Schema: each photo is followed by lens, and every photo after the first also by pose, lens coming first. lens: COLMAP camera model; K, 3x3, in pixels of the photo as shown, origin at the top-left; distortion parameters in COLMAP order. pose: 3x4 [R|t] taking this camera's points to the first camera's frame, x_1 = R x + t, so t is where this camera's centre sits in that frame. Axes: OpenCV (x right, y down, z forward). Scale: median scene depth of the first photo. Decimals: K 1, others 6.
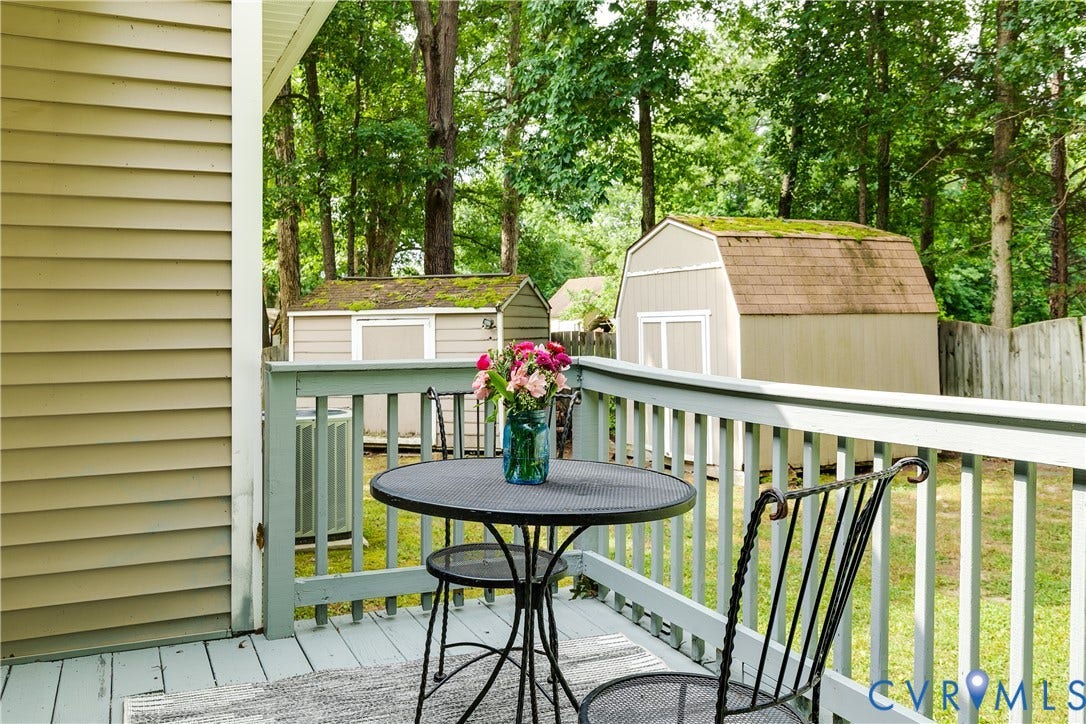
lens RADIAL K [[915.0, 0, 543.0], [0, 915.0, 362.0], [0, 0, 1]] dist [-0.002284, -0.000818]
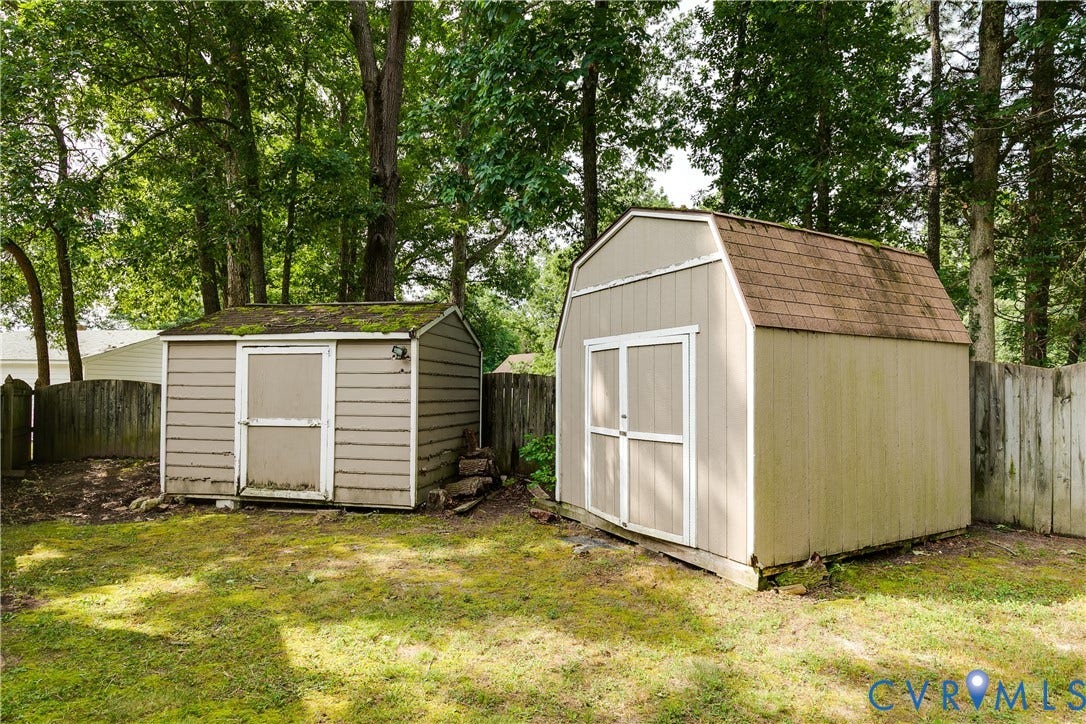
lens RADIAL K [[541.2, 0, 571.7], [0, 541.2, 376.8], [0, 0, 1]] dist [0.002325, 0.000255]
pose [[0.990052, 0.028545, 0.137779, 0.028430], [-0.019054, 0.997385, -0.069720, 0.011256], [-0.139409, 0.066401, 0.988006, 0.540264]]
